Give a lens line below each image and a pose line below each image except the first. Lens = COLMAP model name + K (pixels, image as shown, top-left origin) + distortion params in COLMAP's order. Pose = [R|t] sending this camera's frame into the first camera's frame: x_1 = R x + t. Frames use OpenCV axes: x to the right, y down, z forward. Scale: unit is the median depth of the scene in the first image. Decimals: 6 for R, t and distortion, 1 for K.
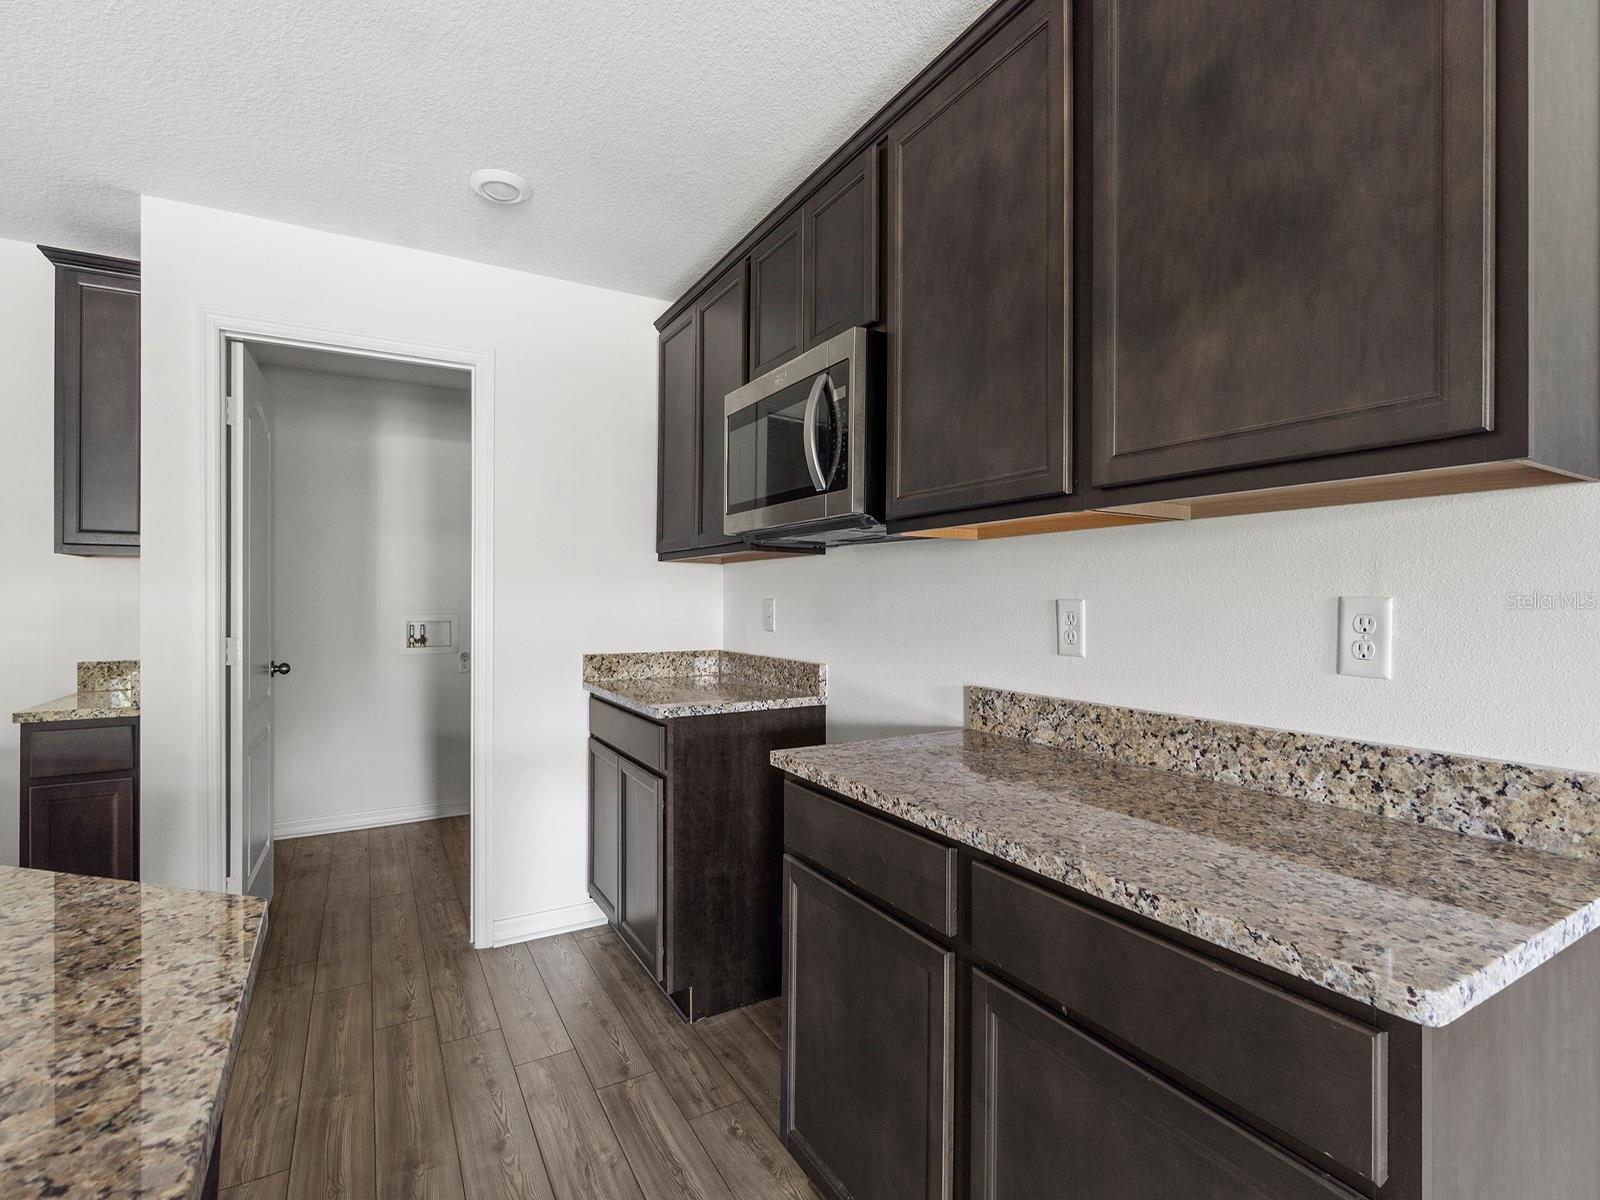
lens RADIAL K [[750.4, 0, 800.0], [0, 750.4, 600.0], [0, 0, 1]] dist [-0.004741, -0.000423]
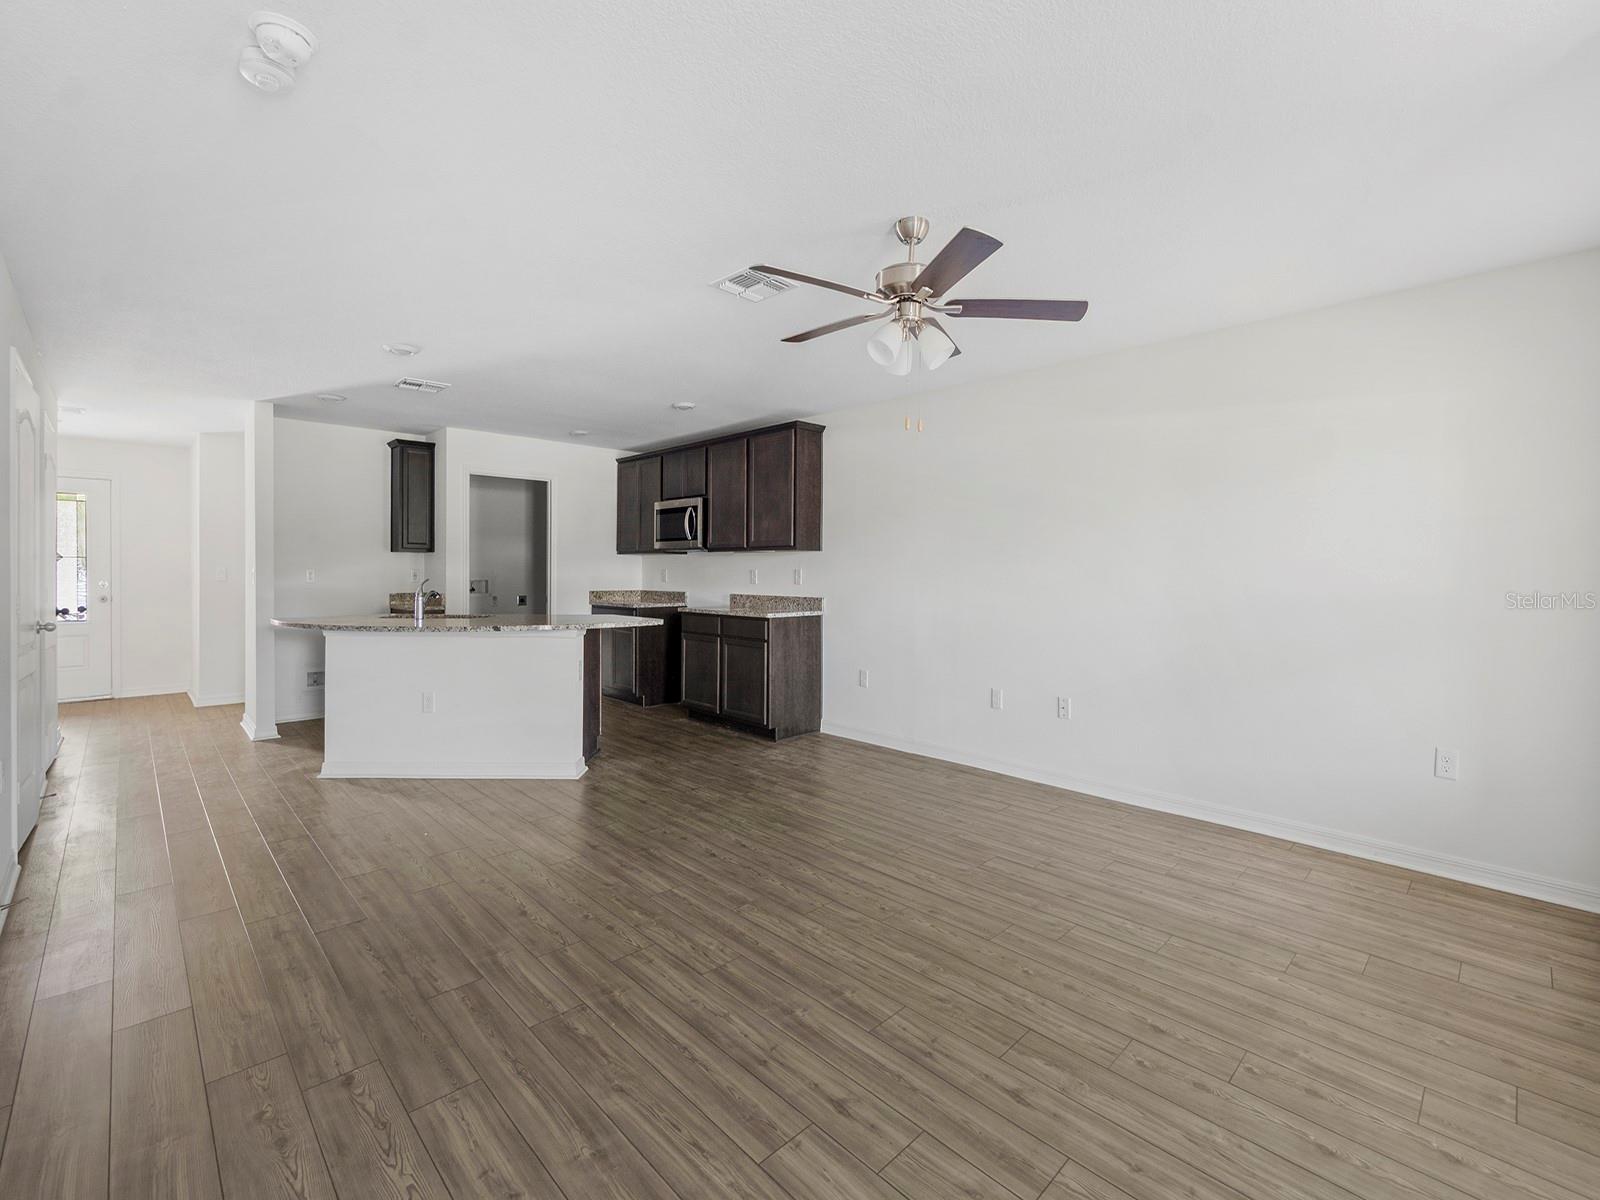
lens RADIAL K [[701.2, 0, 802.6], [0, 701.2, 575.6], [0, 0, 1]] dist [0.000238, 0.000152]
pose [[0.970644, 0.001332, 0.240516, -0.211263], [-0.002536, 0.999986, 0.004698, 0.009085], [-0.240506, -0.005170, 0.970634, -1.995030]]
